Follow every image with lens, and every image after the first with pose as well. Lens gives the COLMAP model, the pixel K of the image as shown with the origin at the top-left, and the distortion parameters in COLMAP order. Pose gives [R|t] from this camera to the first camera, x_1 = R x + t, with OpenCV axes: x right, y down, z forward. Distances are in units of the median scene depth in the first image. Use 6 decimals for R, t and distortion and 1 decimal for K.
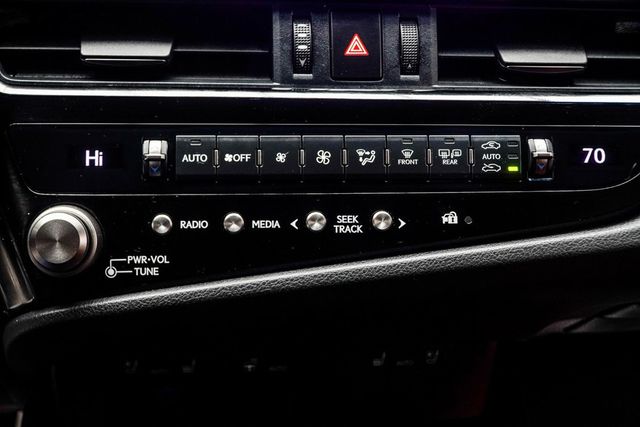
lens RADIAL K [[855.8, 0, 298.9], [0, 855.8, 223.7], [0, 0, 1]] dist [0.018329, 0.000000]
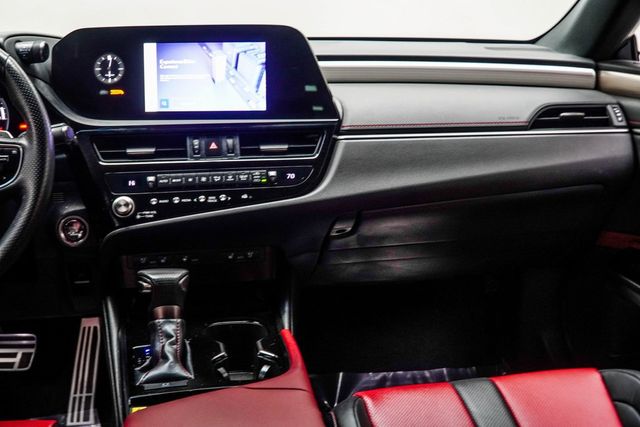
lens RADIAL K [[831.6, 0, 287.7], [0, 831.6, 210.2], [0, 0, 1]] dist [-0.066317, 0.000000]
pose [[0.997803, -0.050663, 0.042678, 0.202667], [0.058064, 0.979017, -0.195333, 0.657340], [-0.031886, 0.197382, 0.979808, -2.019593]]
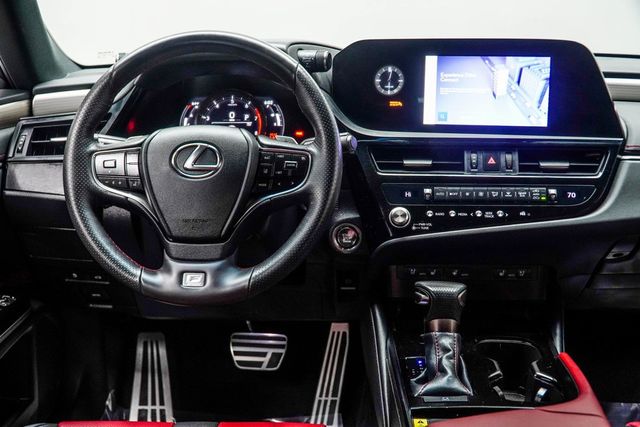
lens RADIAL K [[831.6, 0, 292.3], [0, 831.6, 210.3], [0, 0, 1]] dist [-0.066317, 0.000000]
pose [[0.981101, 0.002869, -0.193474, -0.062864], [-0.044332, 0.976626, -0.210326, 0.653517], [0.188348, 0.214928, 0.958296, -2.045441]]
